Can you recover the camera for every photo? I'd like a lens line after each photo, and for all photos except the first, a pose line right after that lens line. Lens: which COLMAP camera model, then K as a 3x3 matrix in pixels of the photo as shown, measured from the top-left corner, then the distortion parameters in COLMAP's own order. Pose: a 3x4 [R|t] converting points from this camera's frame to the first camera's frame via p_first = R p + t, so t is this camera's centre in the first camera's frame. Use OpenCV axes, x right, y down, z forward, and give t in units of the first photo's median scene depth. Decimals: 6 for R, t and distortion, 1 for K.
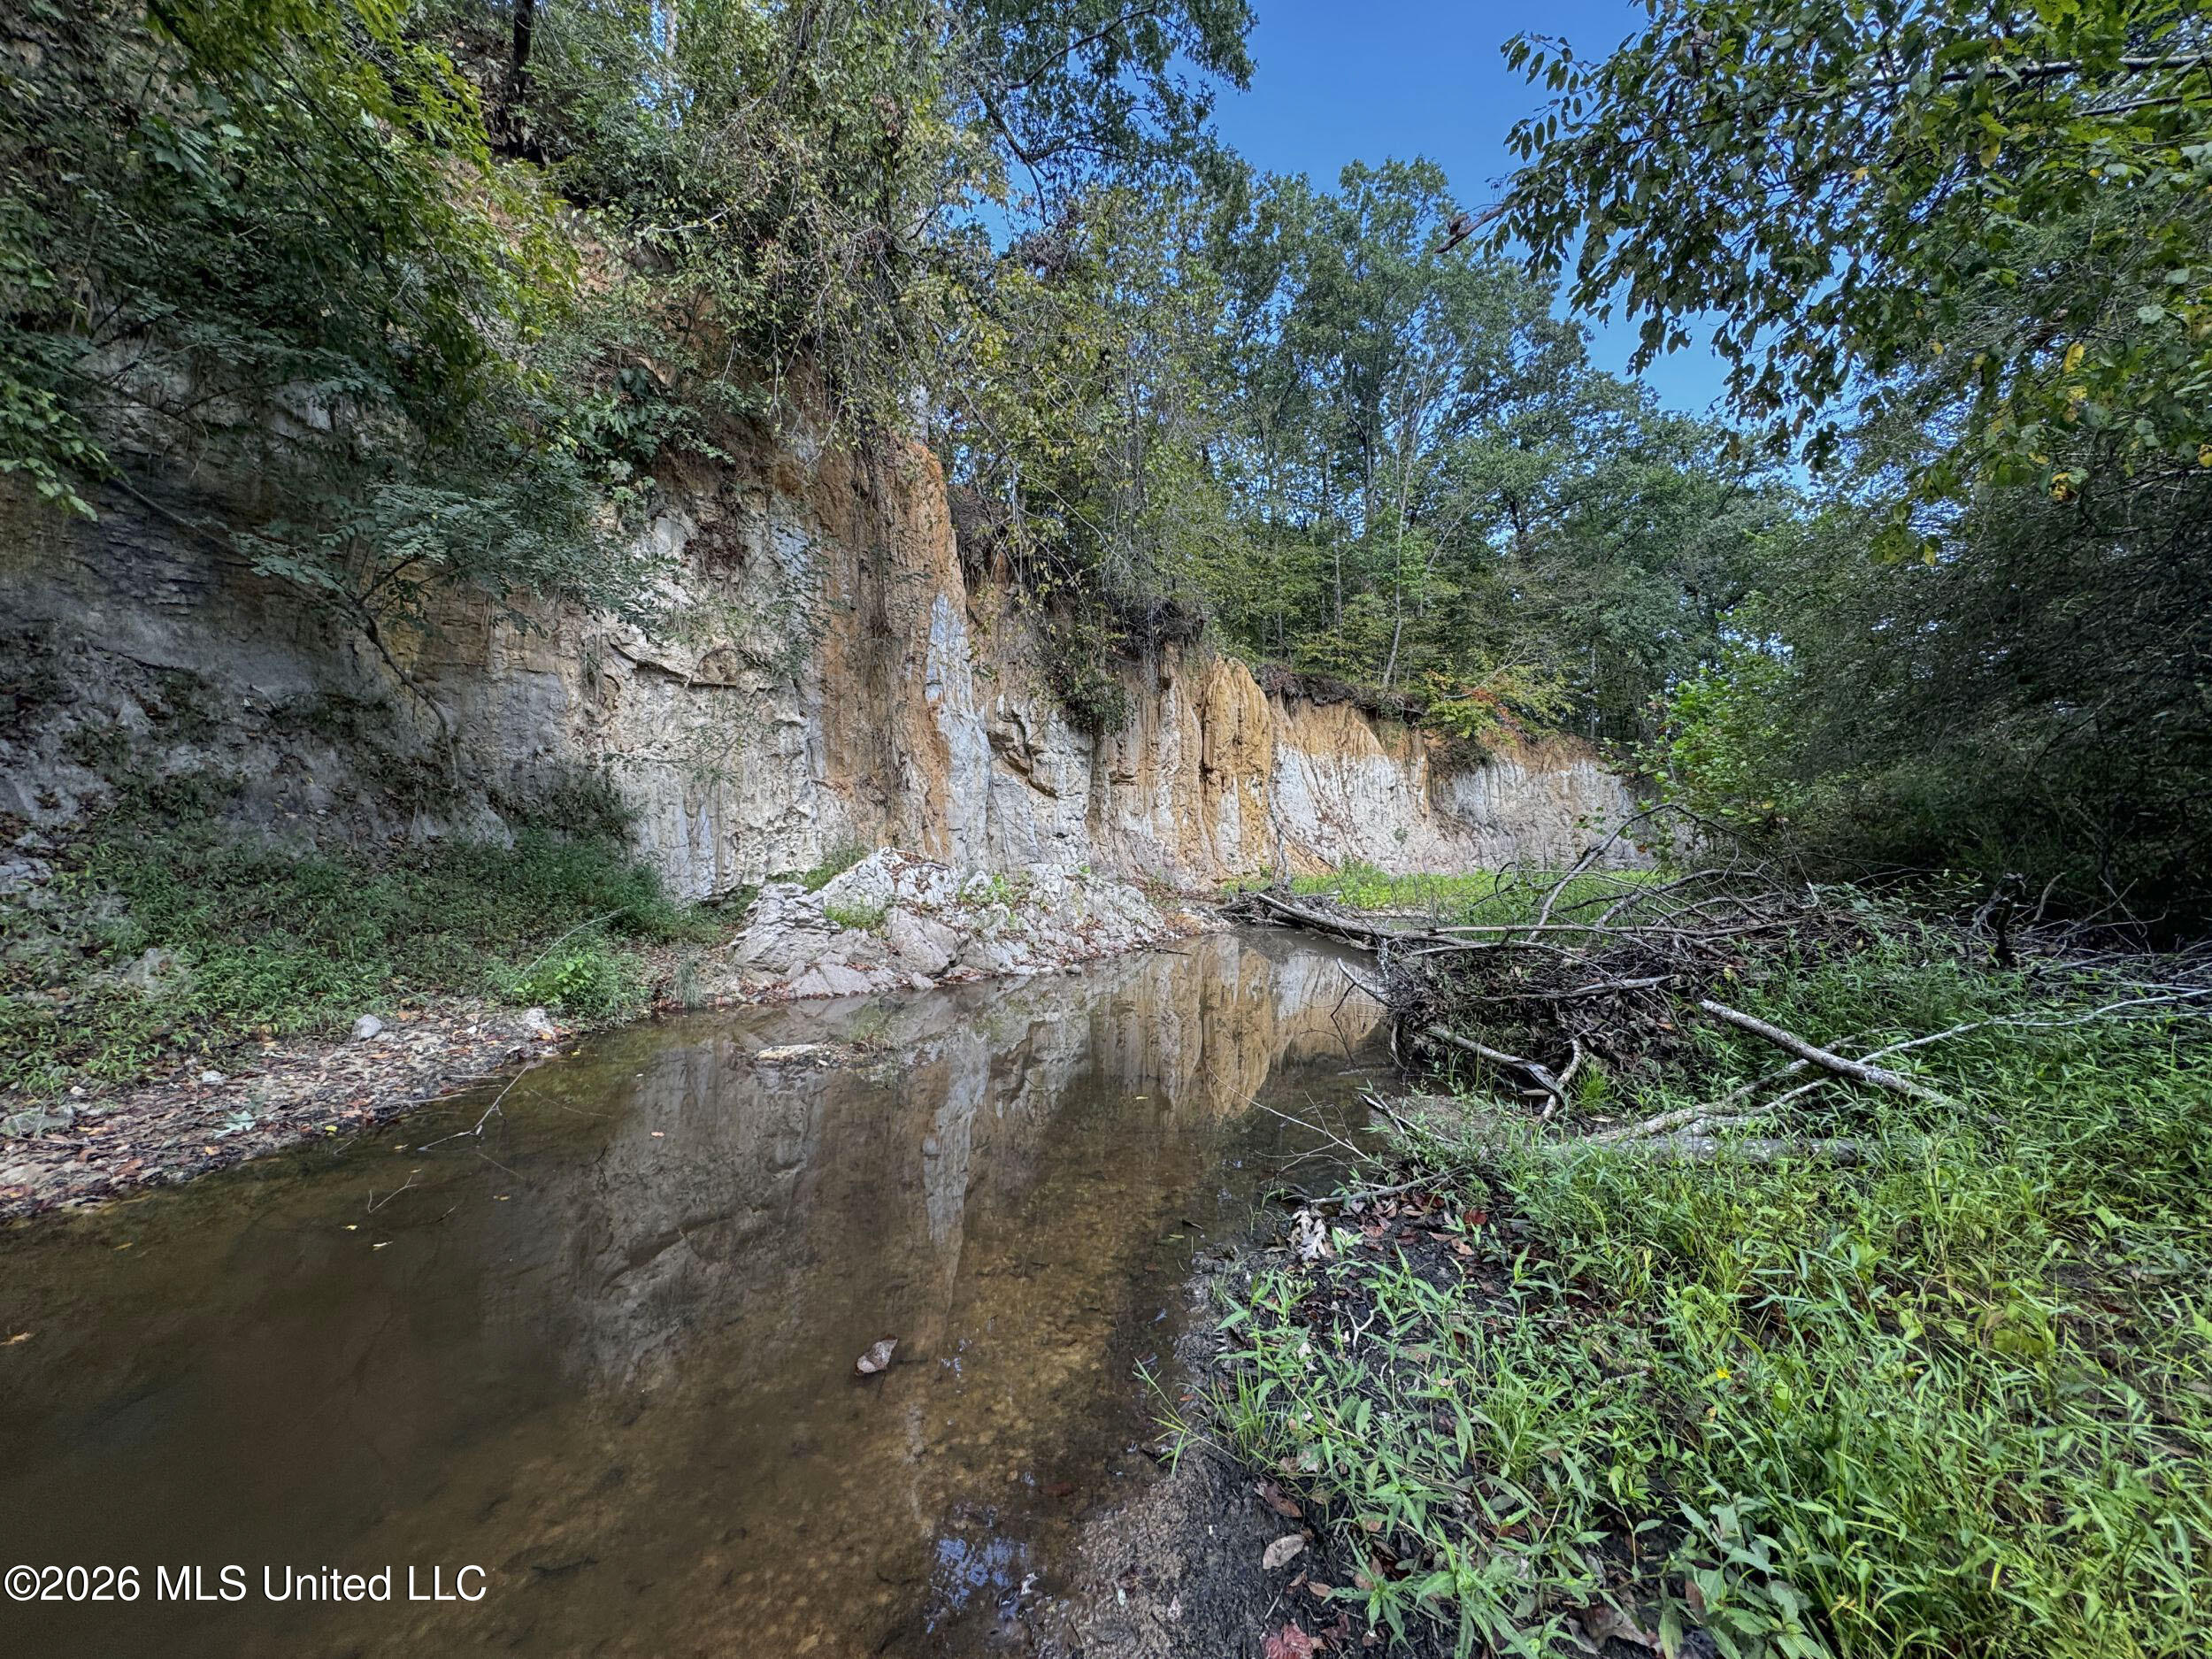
lens RADIAL K [[890.3, 0, 1105.3], [0, 890.3, 828.6], [0, 0, 1]] dist [0.001058, 0.000199]
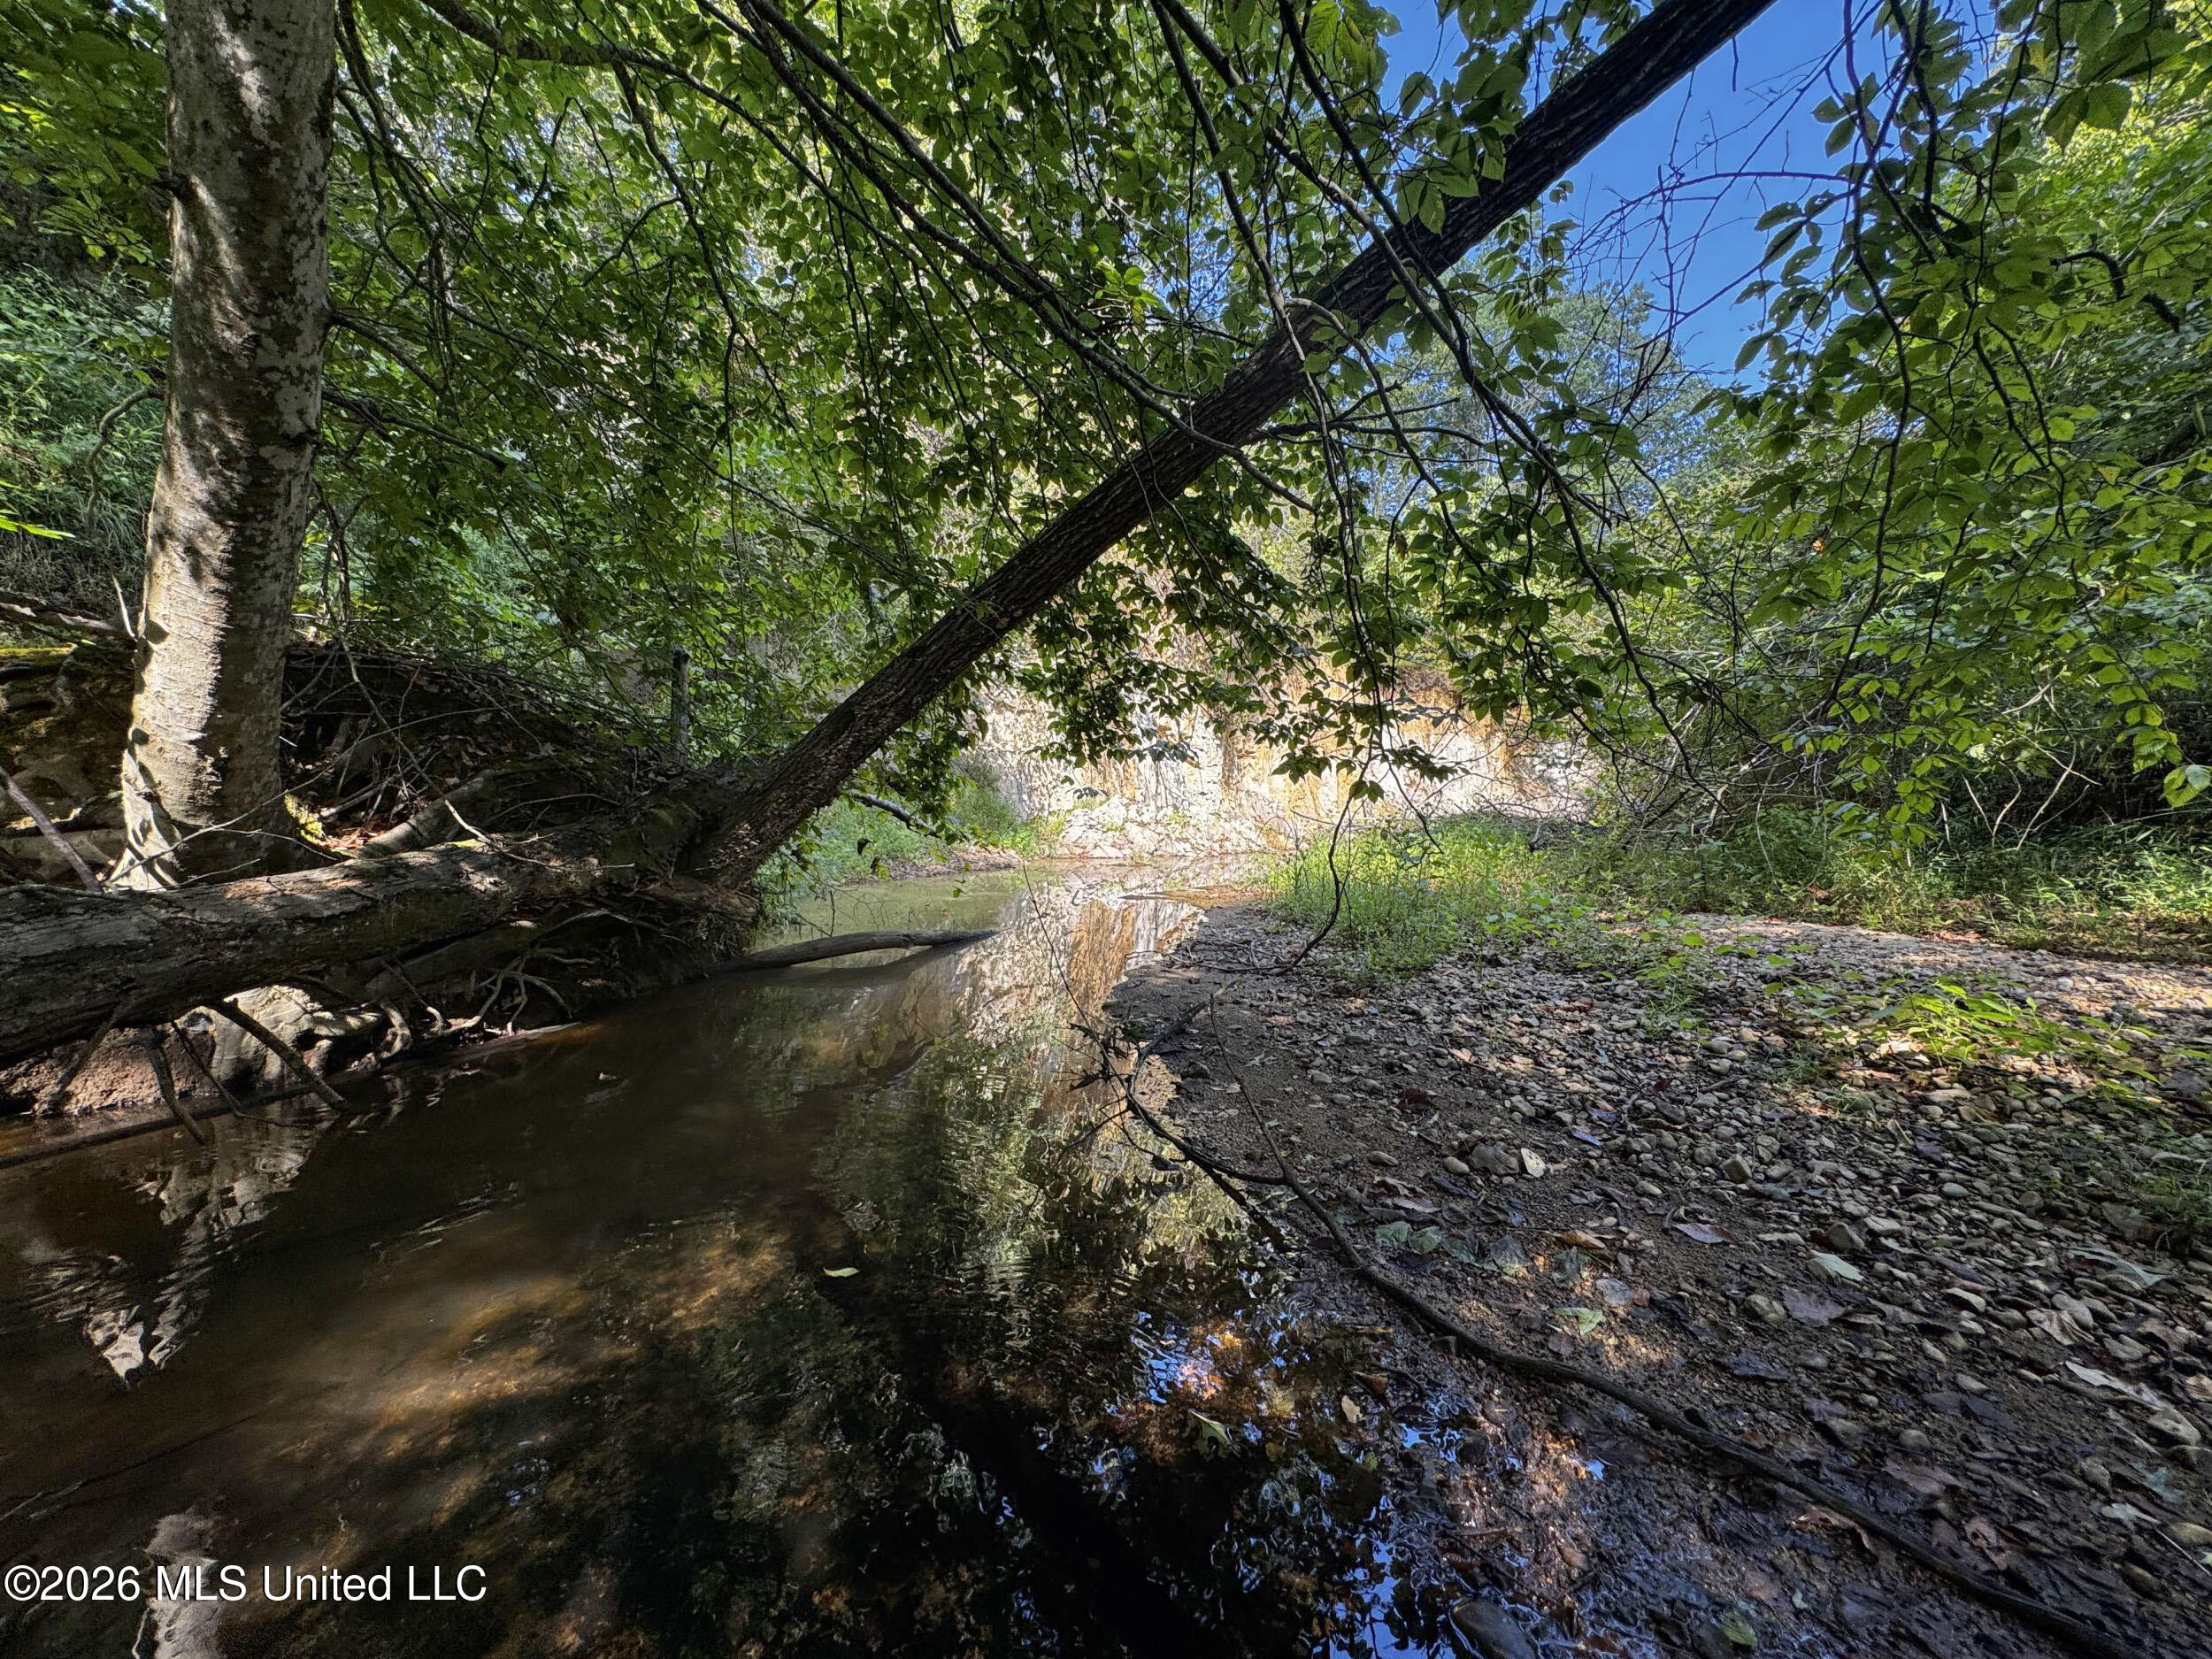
lens RADIAL K [[890.3, 0, 1104.5], [0, 890.3, 819.4], [0, 0, 1]] dist [0.001058, 0.000199]
pose [[0.989565, 0.008928, -0.143812, 0.006162], [-0.005144, 0.999631, 0.026662, 0.023697], [0.143997, -0.025644, 0.989246, -0.949384]]
